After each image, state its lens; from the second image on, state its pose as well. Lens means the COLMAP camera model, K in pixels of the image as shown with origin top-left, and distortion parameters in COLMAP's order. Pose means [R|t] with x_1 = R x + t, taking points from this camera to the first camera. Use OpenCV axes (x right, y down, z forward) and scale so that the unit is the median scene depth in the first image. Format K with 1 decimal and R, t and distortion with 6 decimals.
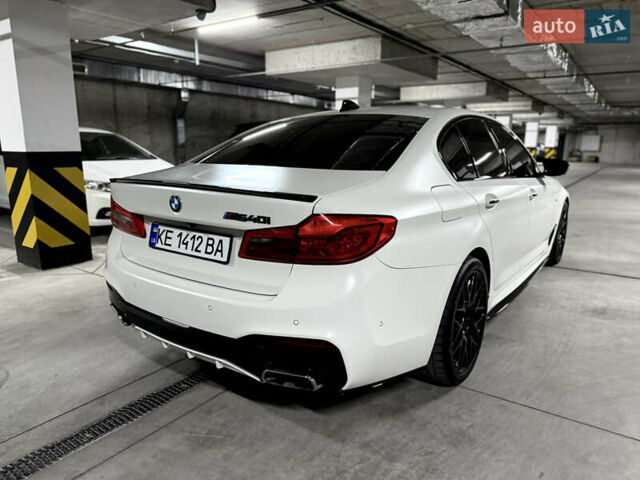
lens RADIAL K [[452.8, 0, 320.0], [0, 452.8, 242.0], [0, 0, 1]] dist [0.046431, -0.068608]
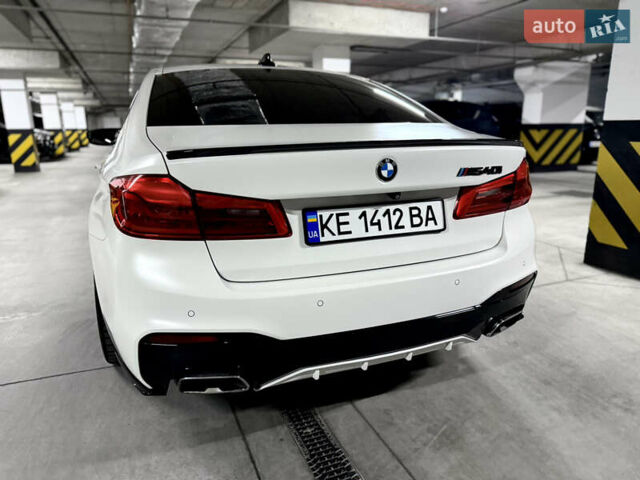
lens RADIAL K [[452.8, 0, 317.2], [0, 452.8, 242.4], [0, 0, 1]] dist [0.046431, -0.068608]
pose [[0.544755, -0.220422, 0.809108, -0.973497], [0.192191, 0.971973, 0.135393, -0.087702], [-0.816275, 0.081747, 0.571850, 0.652841]]
